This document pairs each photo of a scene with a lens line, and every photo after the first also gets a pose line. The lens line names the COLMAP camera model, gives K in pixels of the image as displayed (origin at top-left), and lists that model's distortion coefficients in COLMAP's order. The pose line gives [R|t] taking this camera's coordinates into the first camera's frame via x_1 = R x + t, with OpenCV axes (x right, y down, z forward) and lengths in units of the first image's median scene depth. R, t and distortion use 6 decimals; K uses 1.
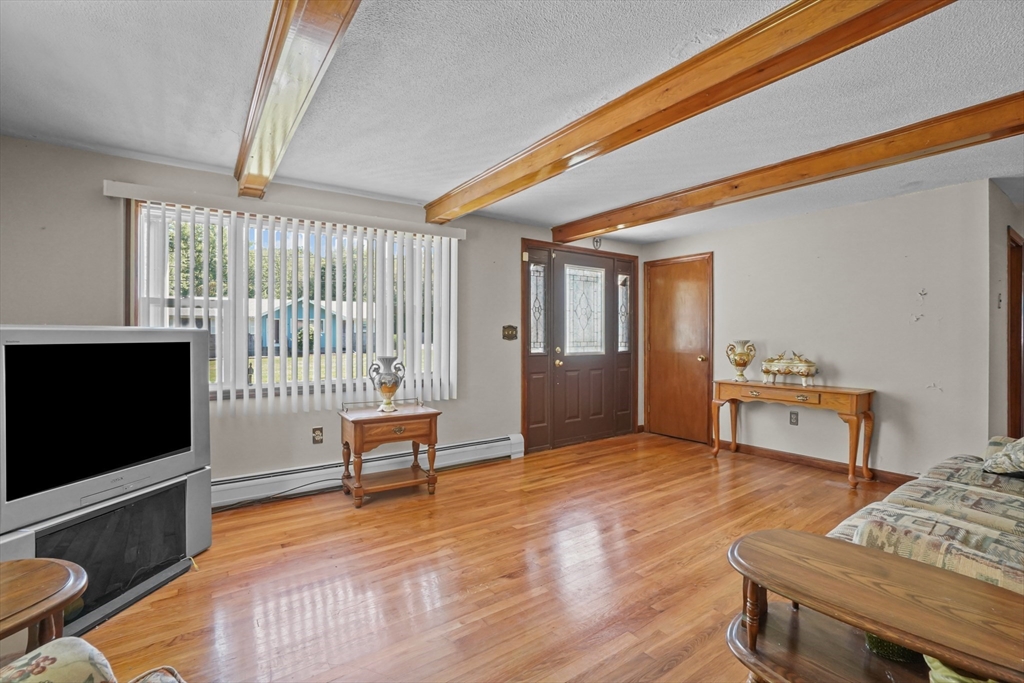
lens RADIAL K [[454.4, 0, 513.6], [0, 454.4, 340.6], [0, 0, 1]] dist [-0.039892, 0.002514]
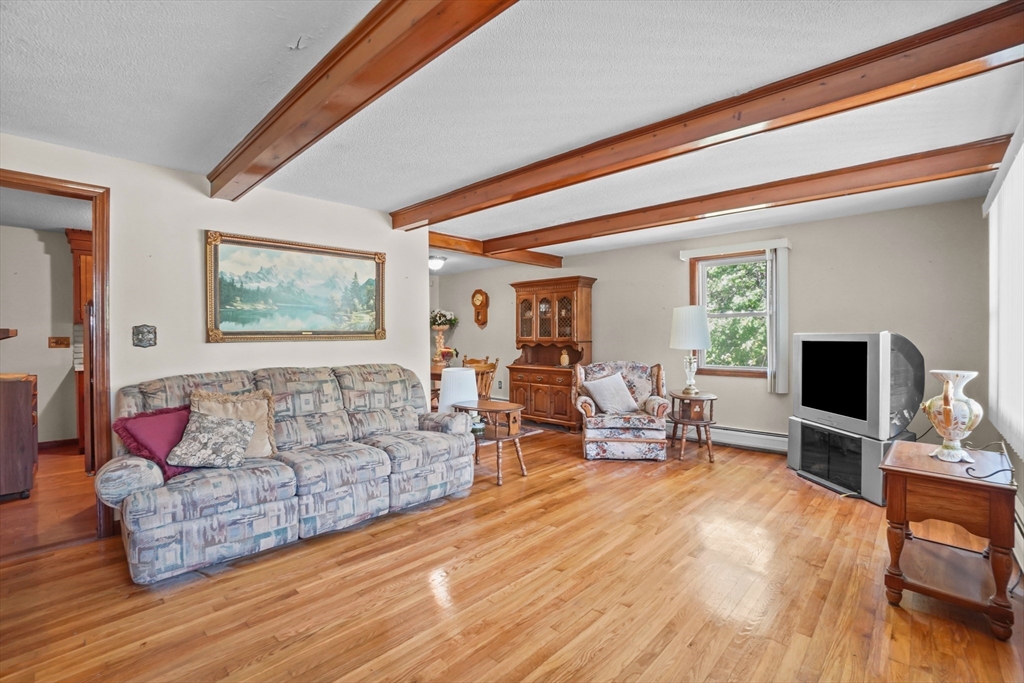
lens RADIAL K [[454.4, 0, 514.1], [0, 454.4, 344.6], [0, 0, 1]] dist [-0.039892, 0.002514]
pose [[-0.978217, 0.008888, -0.207393, 0.328732], [0.003038, 0.999589, 0.028511, -0.016087], [0.207561, 0.027260, -0.977842, 1.094987]]
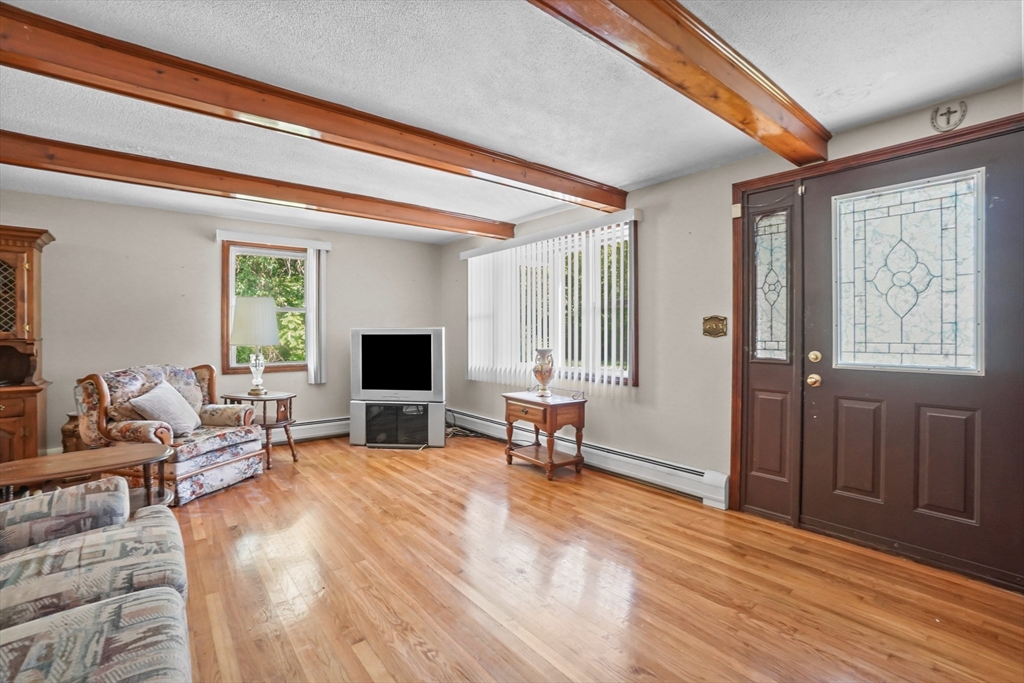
lens RADIAL K [[454.4, 0, 510.8], [0, 454.4, 332.9], [0, 0, 1]] dist [-0.039892, 0.002514]
pose [[0.058233, 0.003643, -0.998296, 0.662760], [-0.008515, 0.999959, 0.003153, -0.006863], [0.998267, 0.008317, 0.058261, 0.637648]]
